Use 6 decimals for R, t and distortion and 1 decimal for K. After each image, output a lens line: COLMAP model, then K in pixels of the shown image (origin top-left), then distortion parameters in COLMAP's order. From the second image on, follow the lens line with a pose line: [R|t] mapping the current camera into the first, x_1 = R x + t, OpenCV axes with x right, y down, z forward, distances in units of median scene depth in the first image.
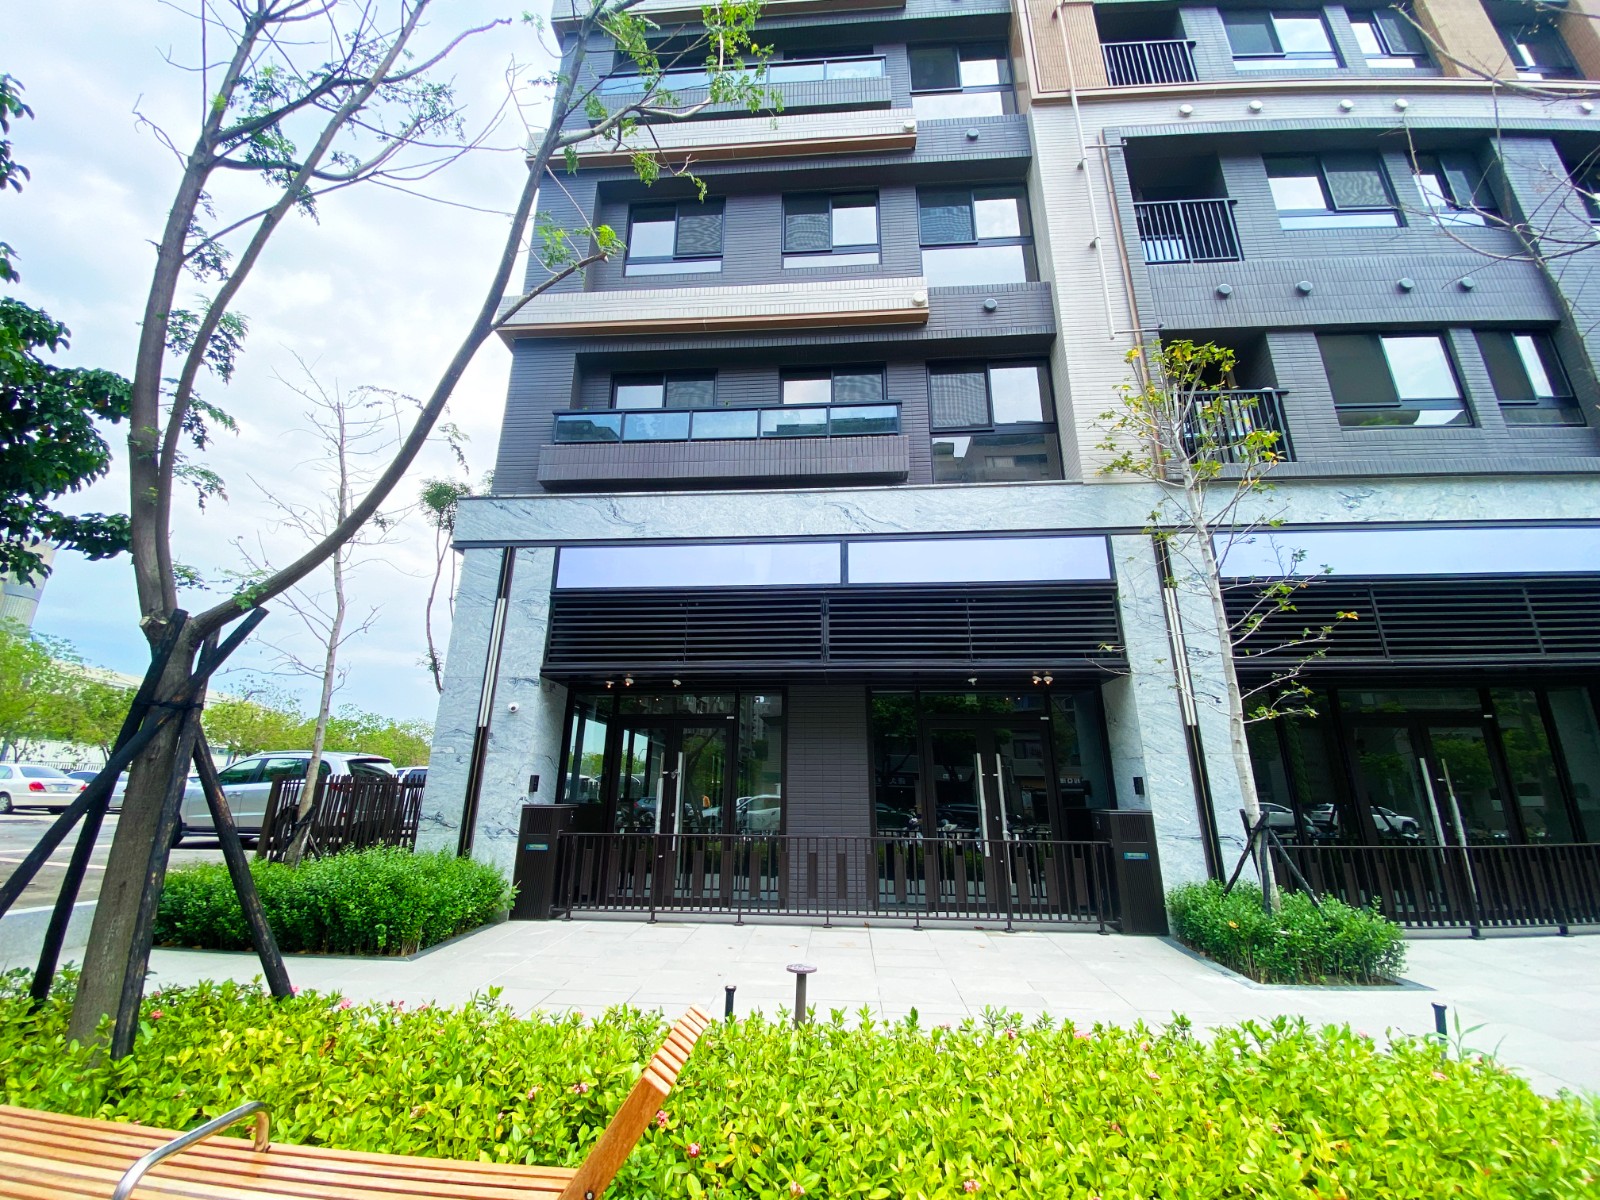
lens RADIAL K [[644.4, 0, 799.0], [0, 644.4, 601.1], [0, 0, 1]] dist [0.030578, -0.023461]
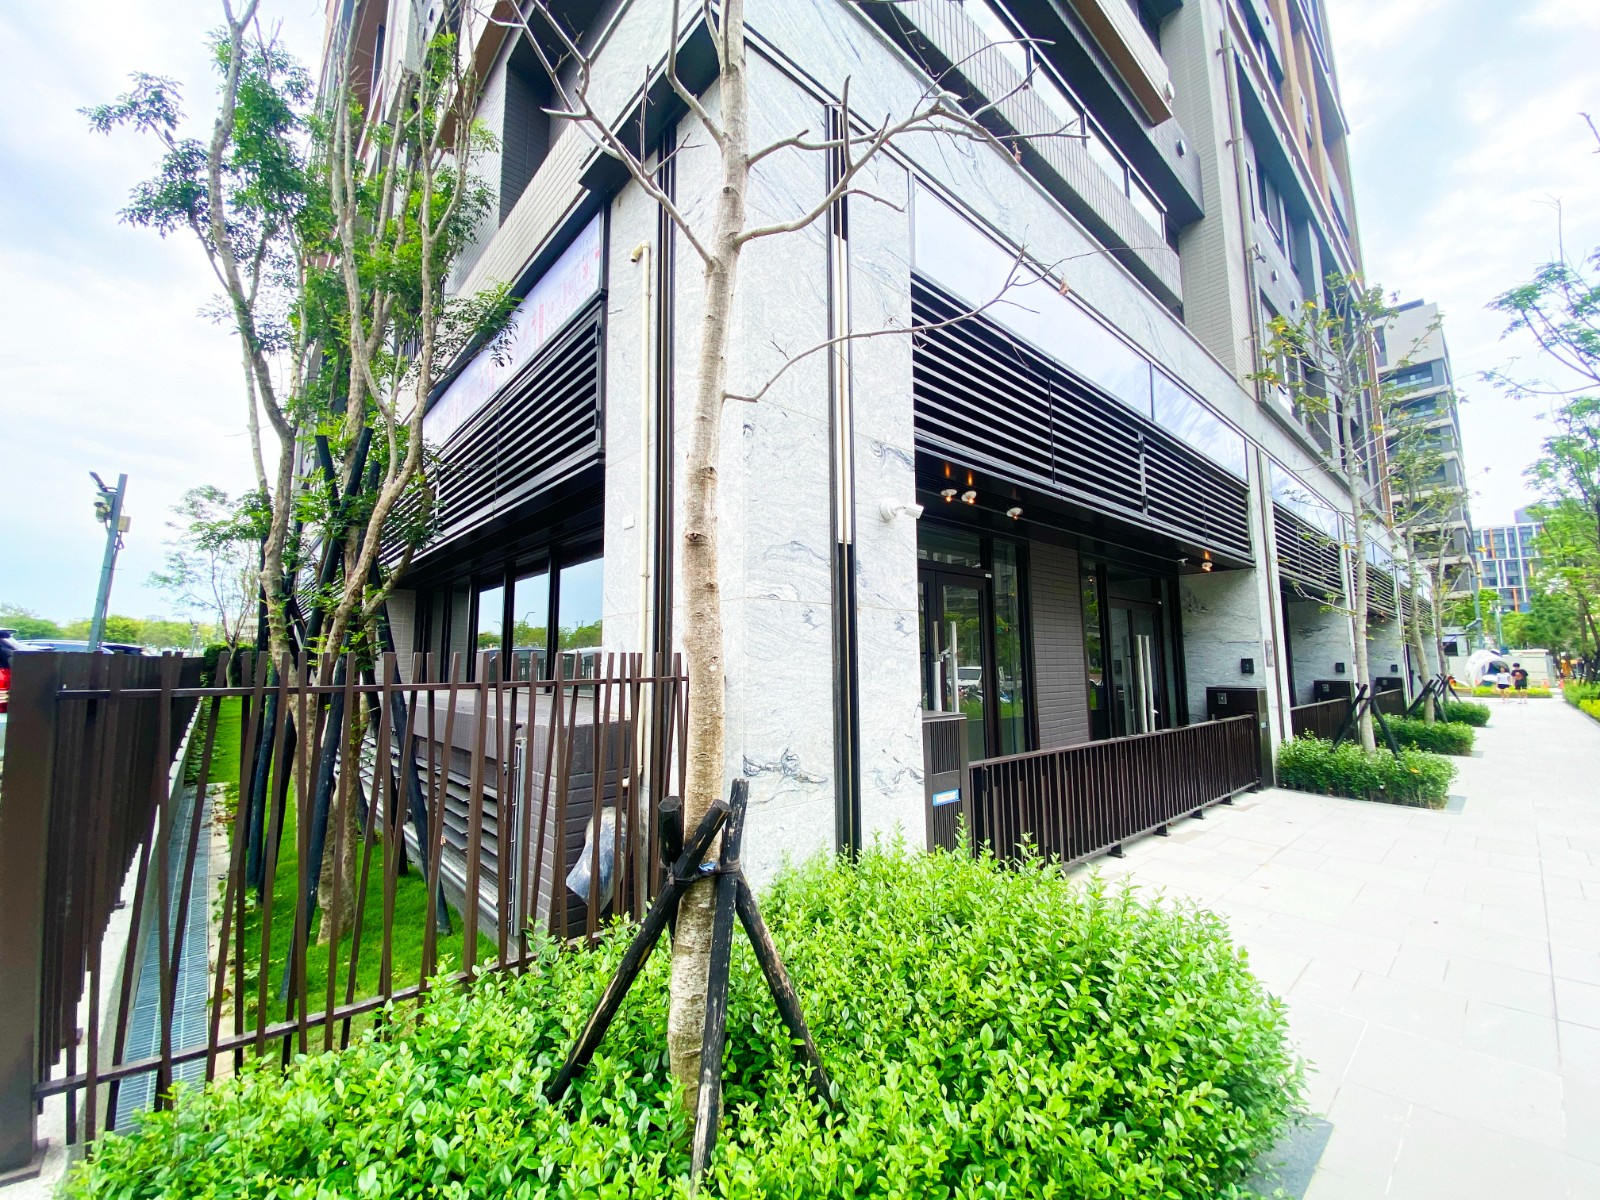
lens RADIAL K [[644.4, 0, 799.0], [0, 644.4, 601.1], [0, 0, 1]] dist [0.030578, -0.023461]
pose [[0.694158, 0.061811, 0.717164, -0.778788], [-0.196852, 0.974628, 0.106536, 0.186534], [-0.692382, -0.215128, 0.688714, 0.708954]]
